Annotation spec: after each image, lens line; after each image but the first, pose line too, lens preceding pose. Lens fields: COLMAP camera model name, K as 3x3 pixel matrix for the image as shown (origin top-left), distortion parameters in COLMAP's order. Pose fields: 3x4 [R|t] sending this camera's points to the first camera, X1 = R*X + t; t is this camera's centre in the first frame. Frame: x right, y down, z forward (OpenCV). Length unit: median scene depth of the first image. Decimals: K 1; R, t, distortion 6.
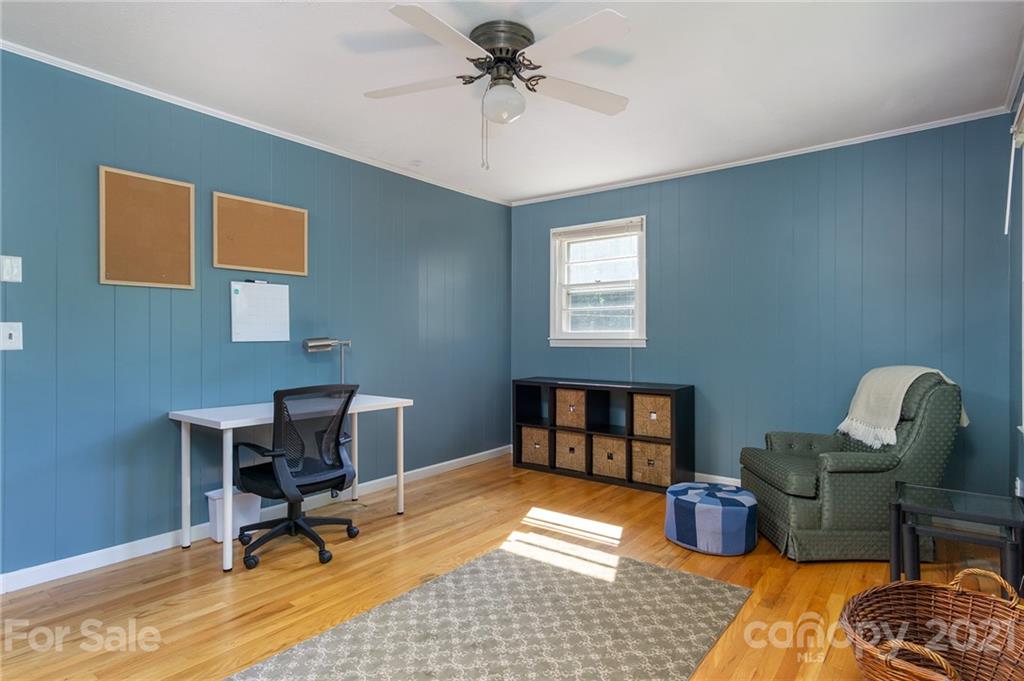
lens RADIAL K [[543.9, 0, 510.3], [0, 543.9, 337.6], [0, 0, 1]] dist [0.003555, 0.000855]
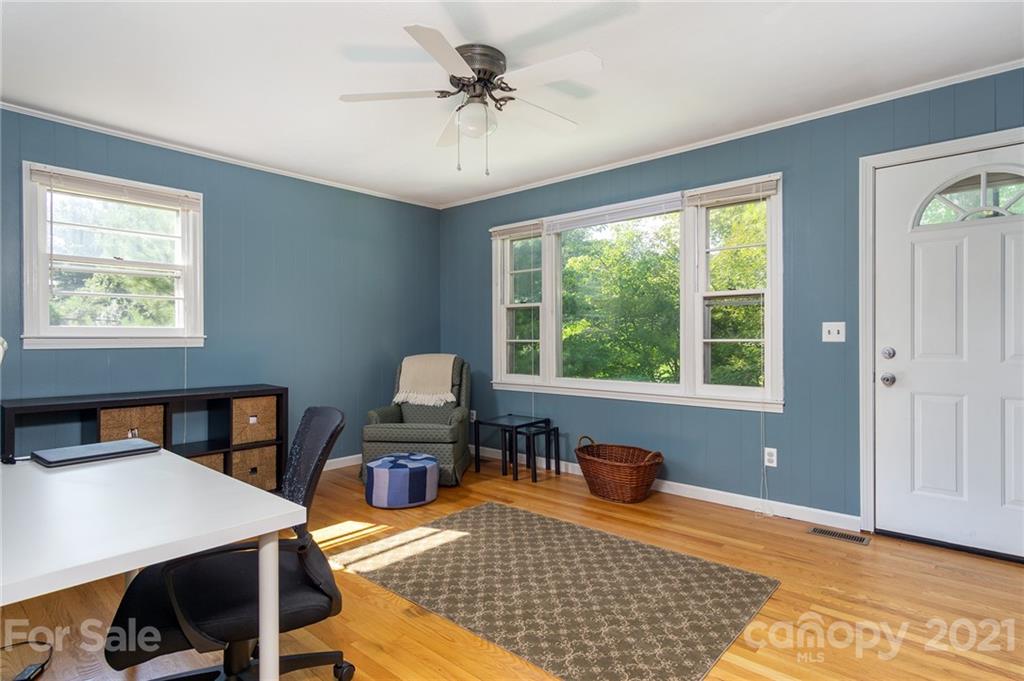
lens RADIAL K [[543.9, 0, 510.3], [0, 543.9, 337.6], [0, 0, 1]] dist [0.003555, 0.000855]
pose [[0.056676, -0.000278, 0.998393, -0.849180], [-0.001307, 0.999999, 0.000353, 0.003558], [-0.998392, -0.001325, 0.056675, 0.679379]]
